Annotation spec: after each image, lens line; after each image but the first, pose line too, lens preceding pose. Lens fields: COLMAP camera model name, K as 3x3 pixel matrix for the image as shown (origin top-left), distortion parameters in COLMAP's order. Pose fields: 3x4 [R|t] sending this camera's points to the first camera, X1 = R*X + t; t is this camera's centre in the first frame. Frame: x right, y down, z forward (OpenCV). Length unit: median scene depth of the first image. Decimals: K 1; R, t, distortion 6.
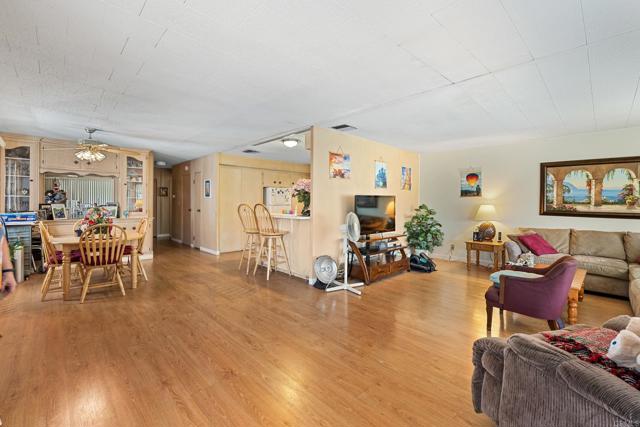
lens RADIAL K [[275.7, 0, 322.0], [0, 275.7, 207.0], [0, 0, 1]] dist [-0.002788, -0.000241]
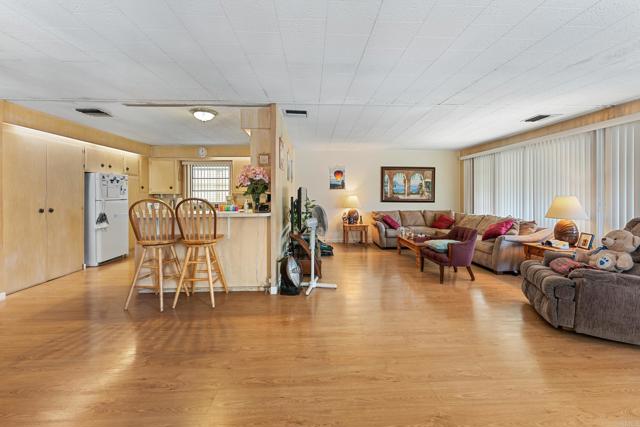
lens RADIAL K [[260.4, 0, 318.9], [0, 260.4, 200.7], [0, 0, 1]] dist [-0.000105, -0.000006]
pose [[0.665308, -0.028518, 0.746024, -0.476650], [0.019738, 0.999593, 0.020608, -0.013952], [-0.746308, 0.001014, 0.665600, 0.335601]]
